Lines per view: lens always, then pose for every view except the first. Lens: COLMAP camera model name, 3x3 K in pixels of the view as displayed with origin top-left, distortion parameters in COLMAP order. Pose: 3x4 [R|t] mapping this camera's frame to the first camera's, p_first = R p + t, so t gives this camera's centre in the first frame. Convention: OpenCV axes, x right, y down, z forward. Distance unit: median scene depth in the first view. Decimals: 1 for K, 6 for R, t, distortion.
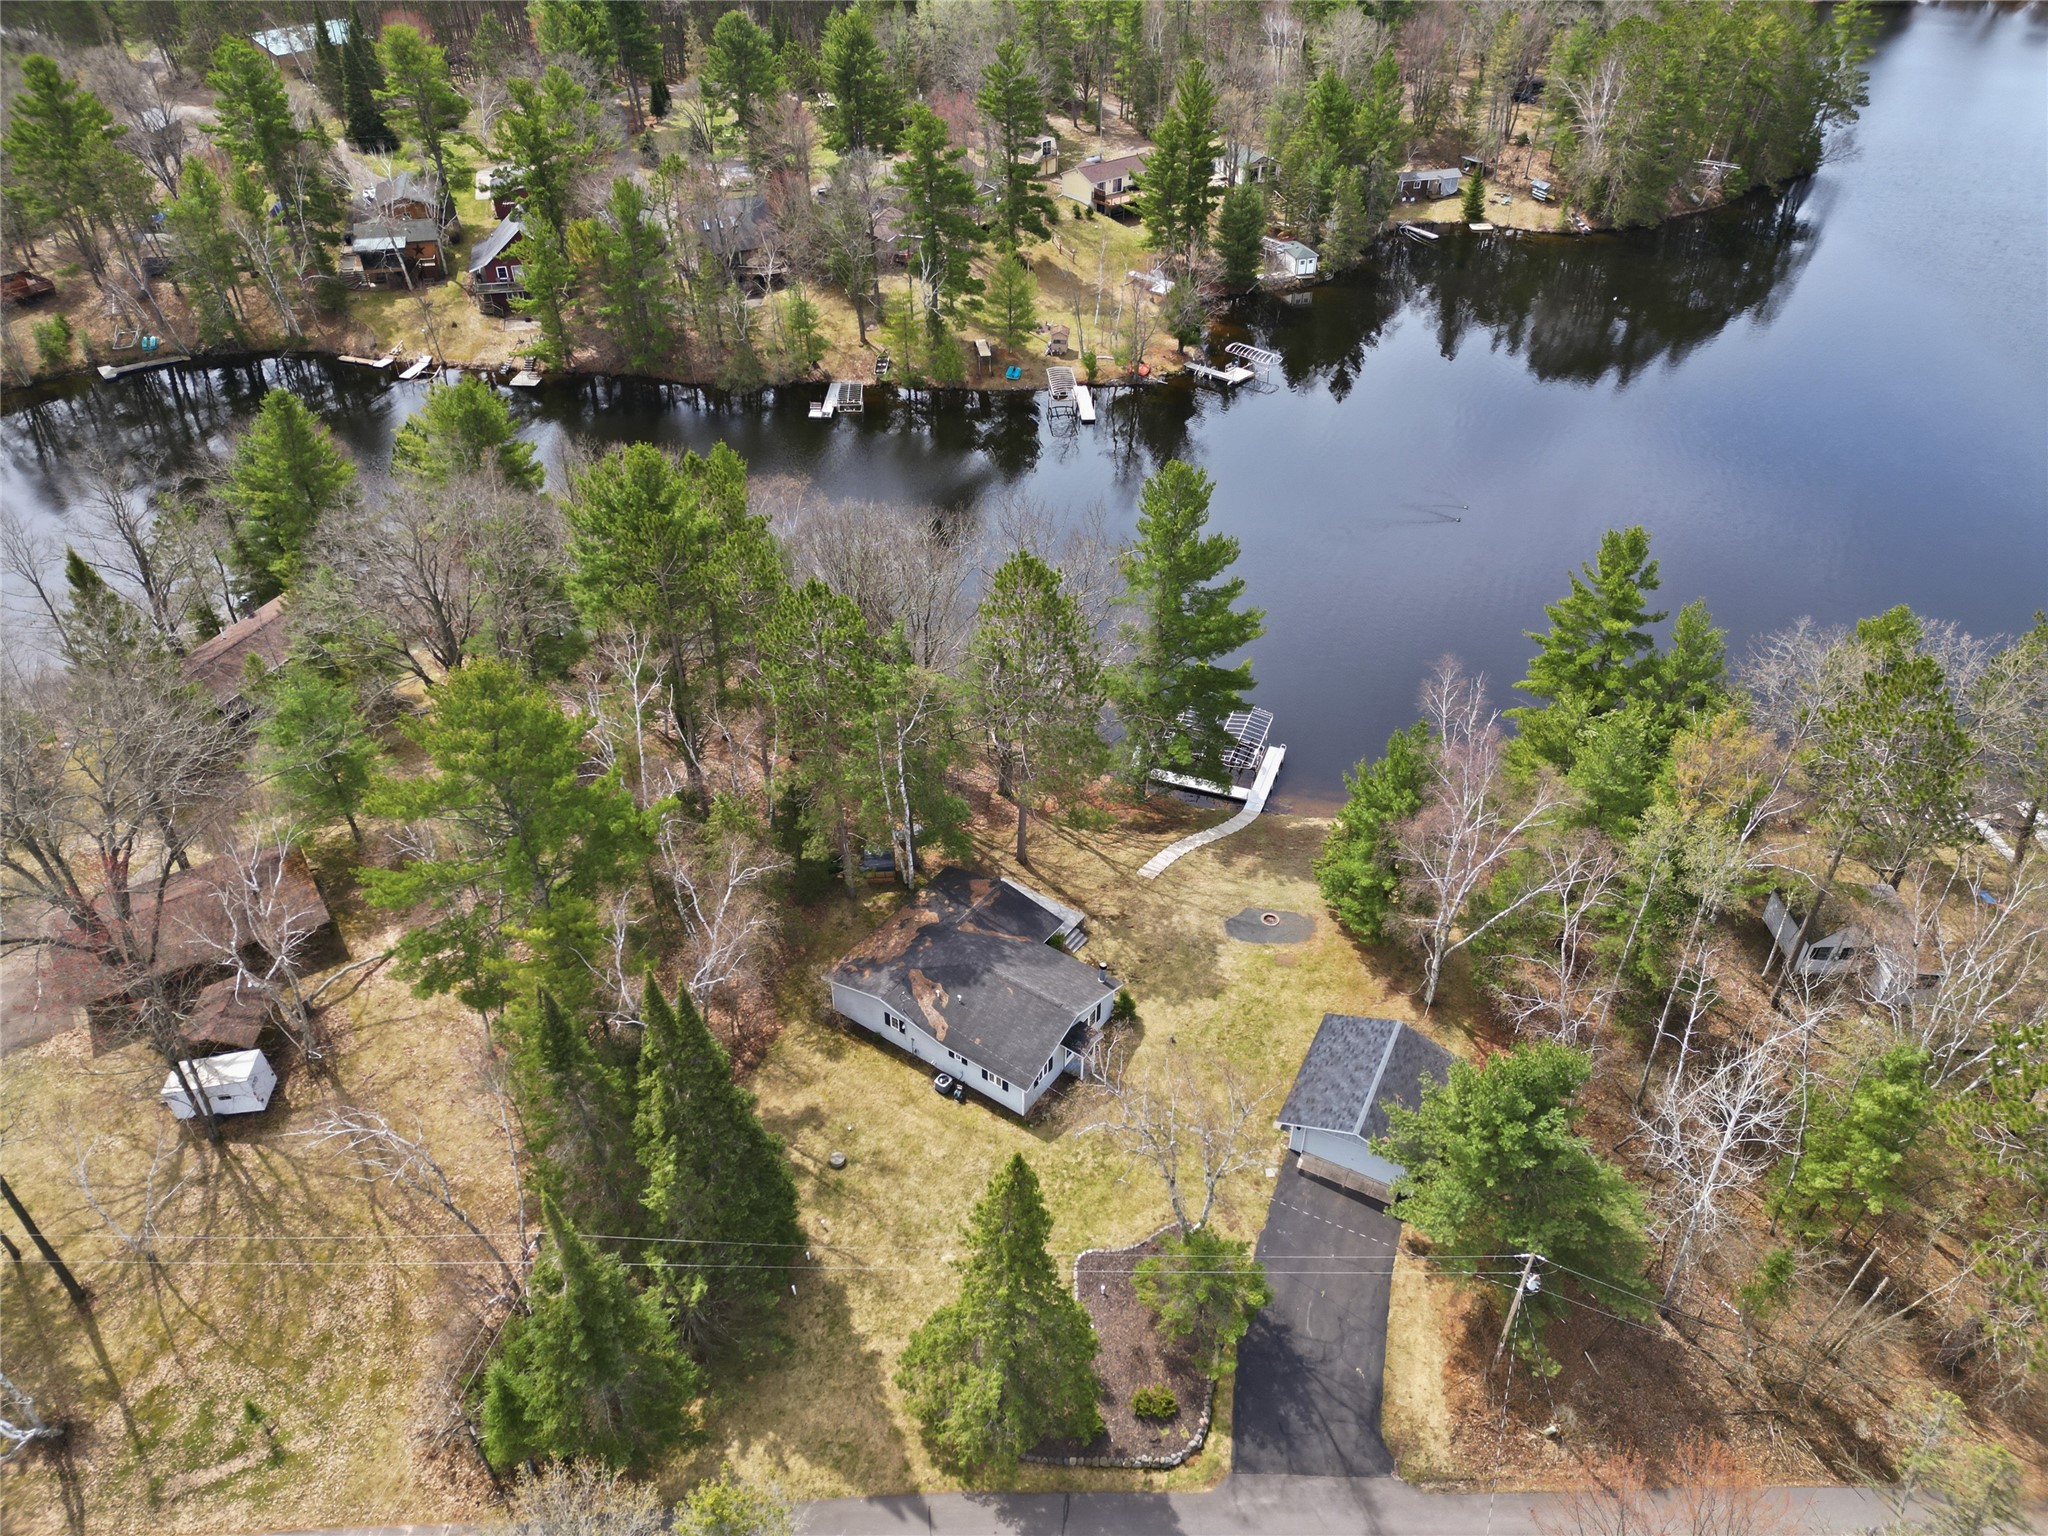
lens RADIAL K [[1420.6, 0, 1024.0], [0, 1420.6, 768.0], [0, 0, 1]] dist [0.081717, -0.088424]
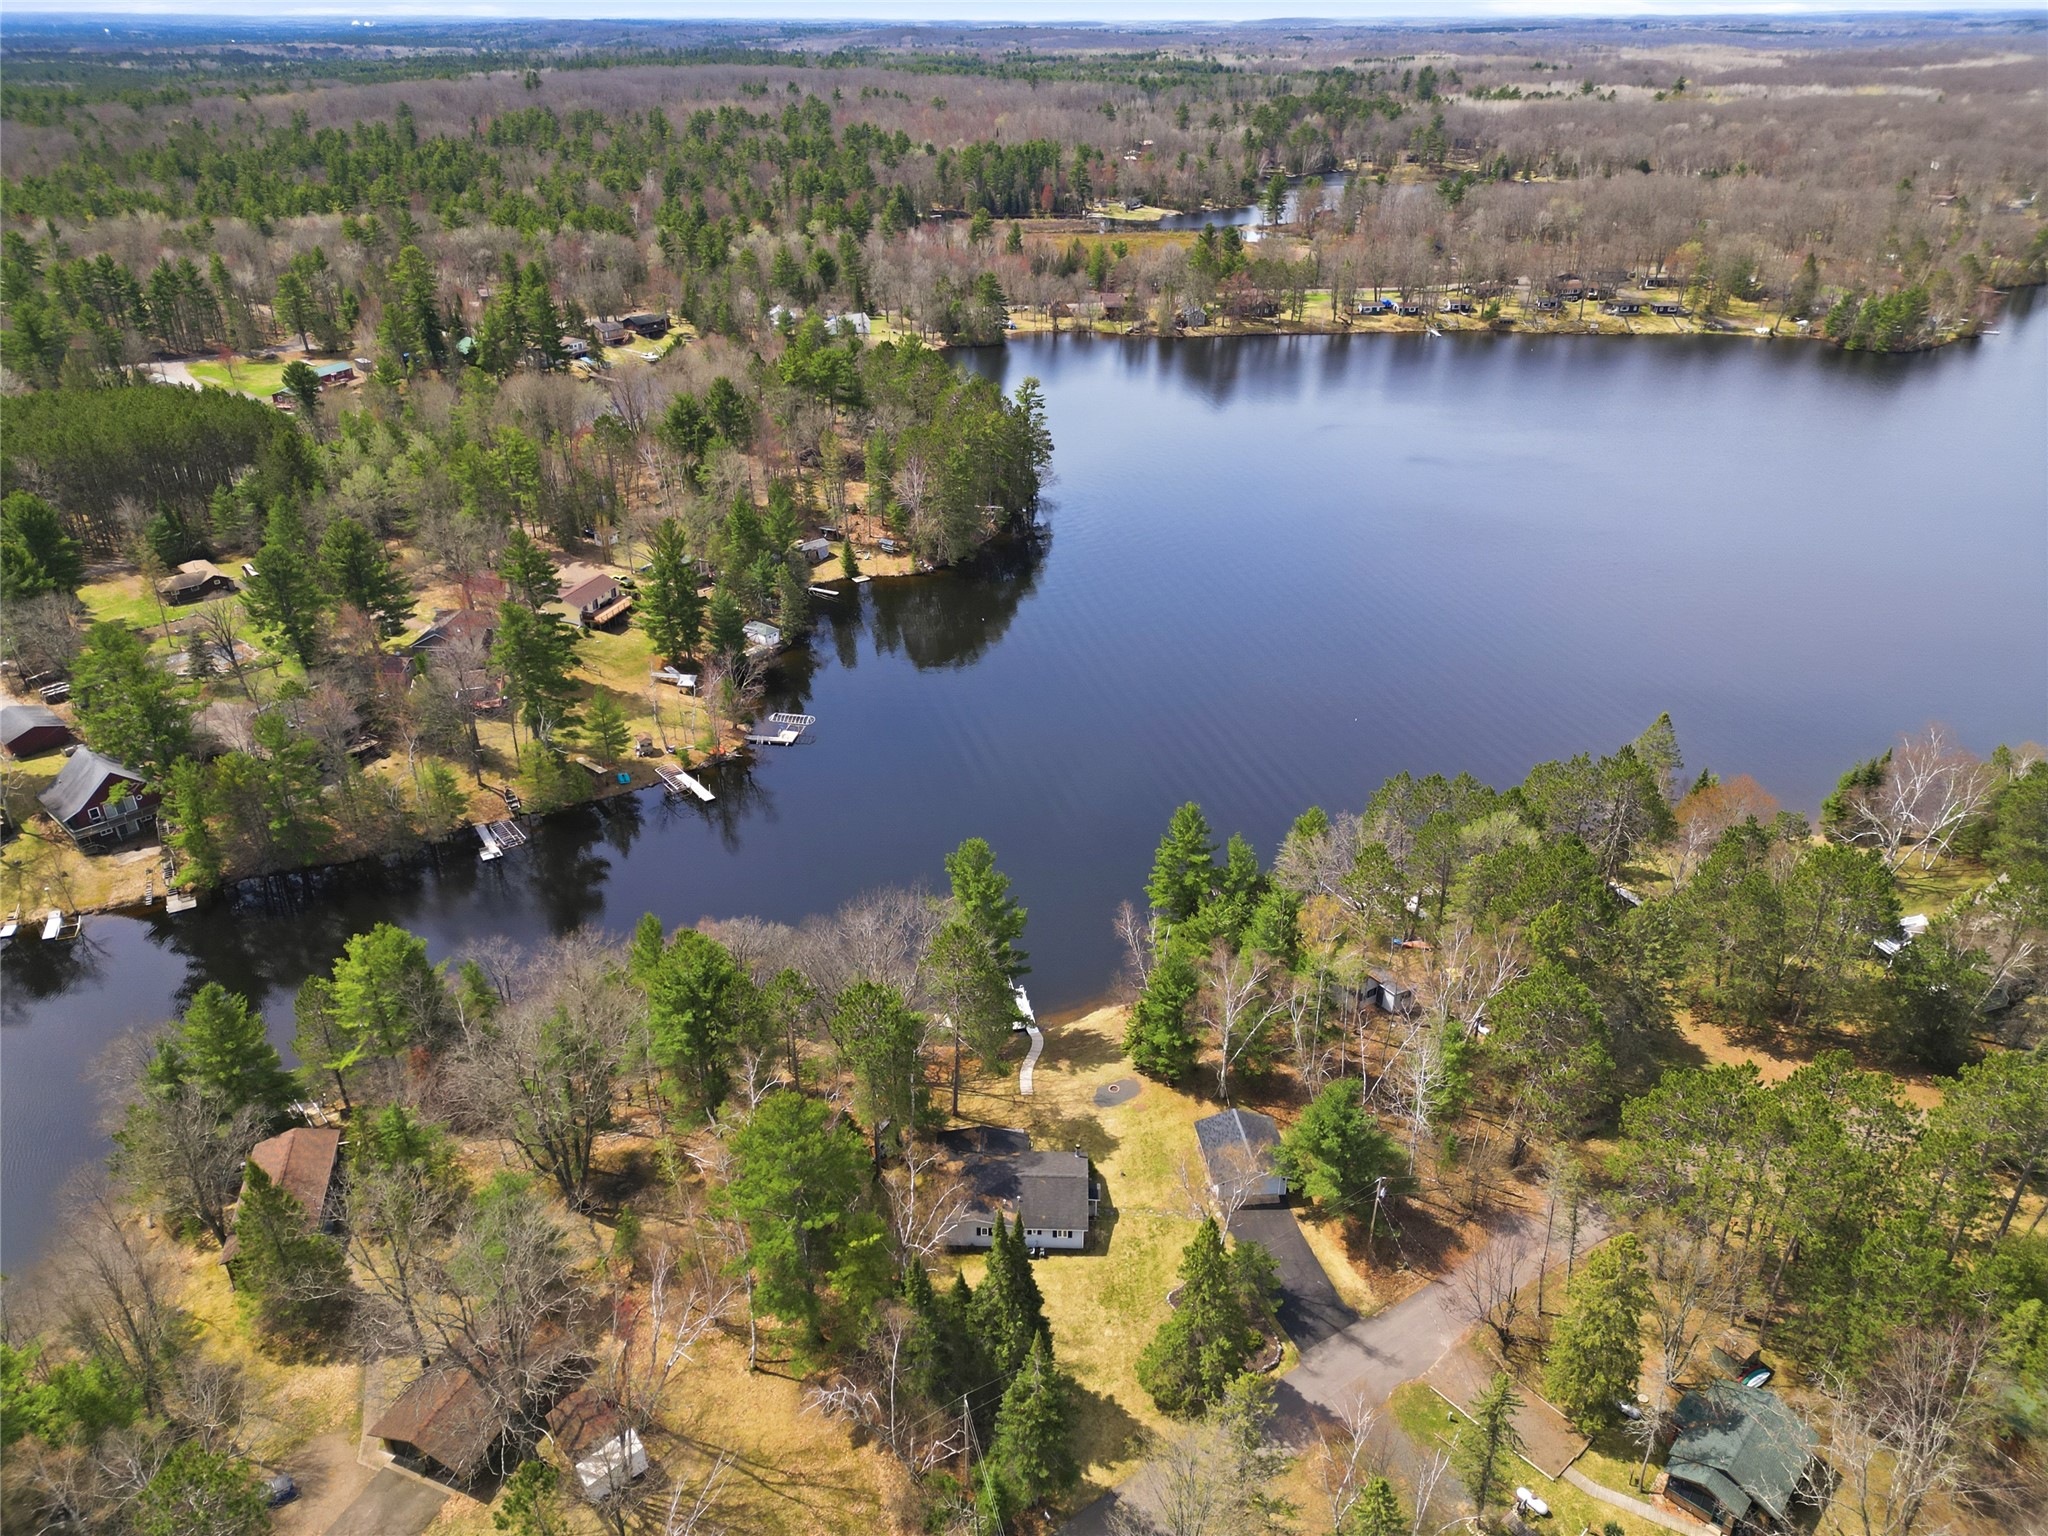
lens RADIAL K [[1394.6, 0, 1014.2], [0, 1394.6, 791.2], [0, 0, 1]] dist [0.041196, 0.001126]
pose [[0.837553, -0.263918, 0.478386, -0.688802], [0.328038, 0.943119, -0.054021, -0.193759], [-0.436917, 0.202174, 0.876487, -0.498347]]
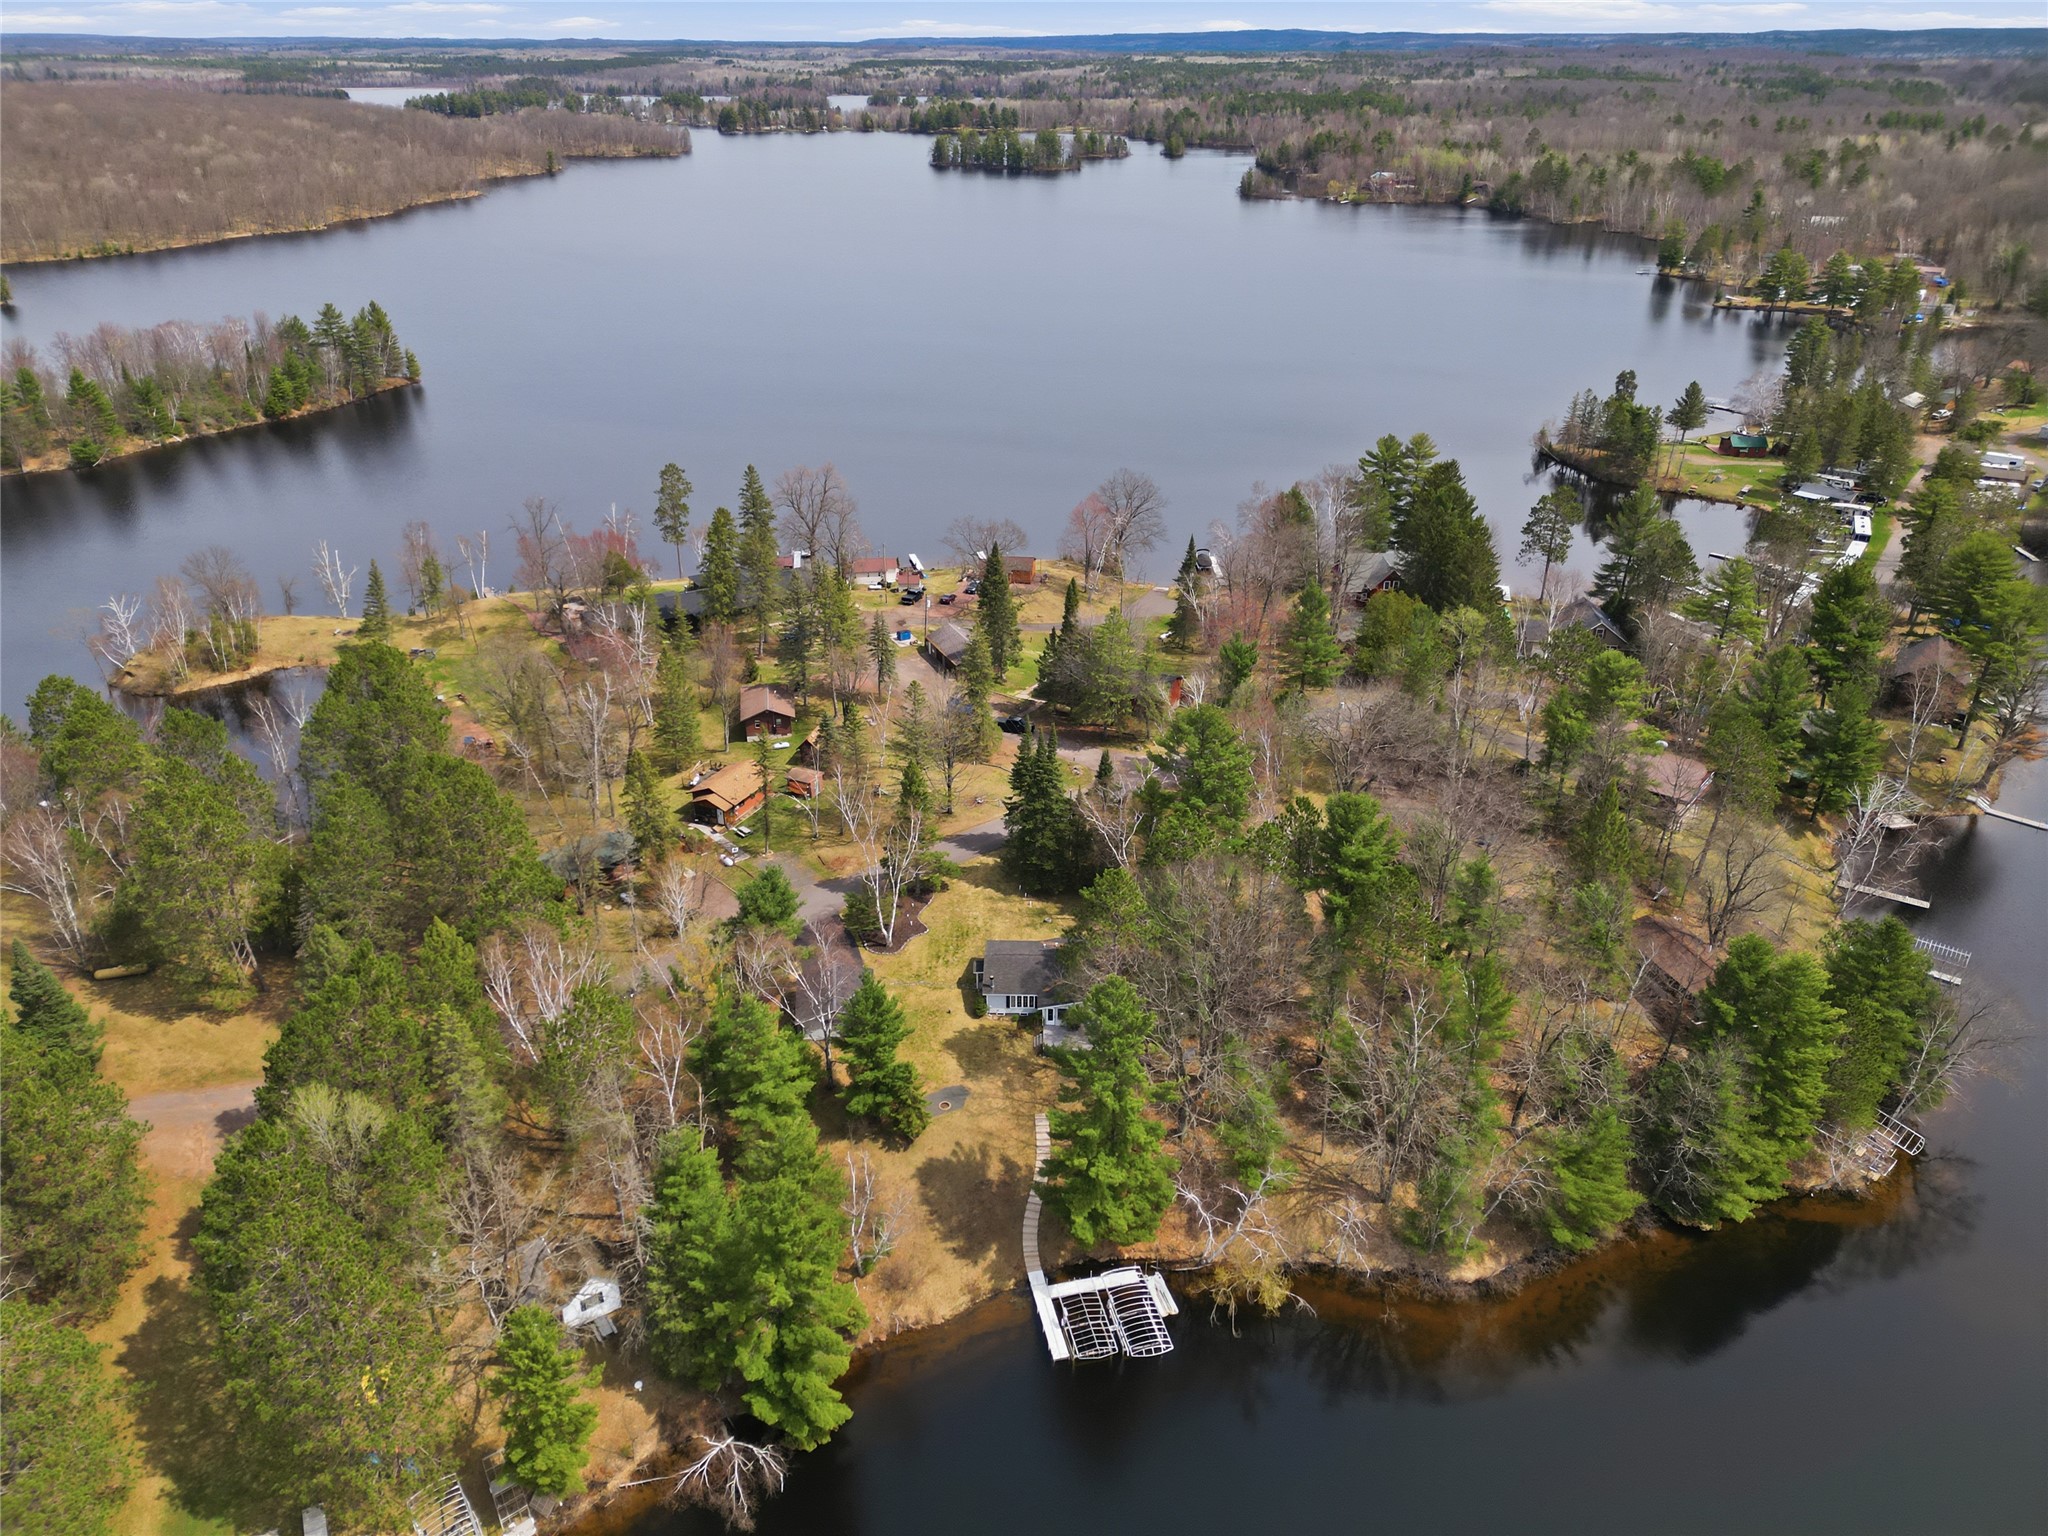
lens RADIAL K [[1447.7, 0, 1011.2], [0, 1447.7, 748.4], [0, 0, 1]] dist [0.026532, 0.001396]
pose [[-0.833610, 0.250321, -0.492375, 0.877062], [-0.328998, 0.491017, 0.806637, -1.511011], [0.443682, 0.834411, -0.326962, 1.382123]]
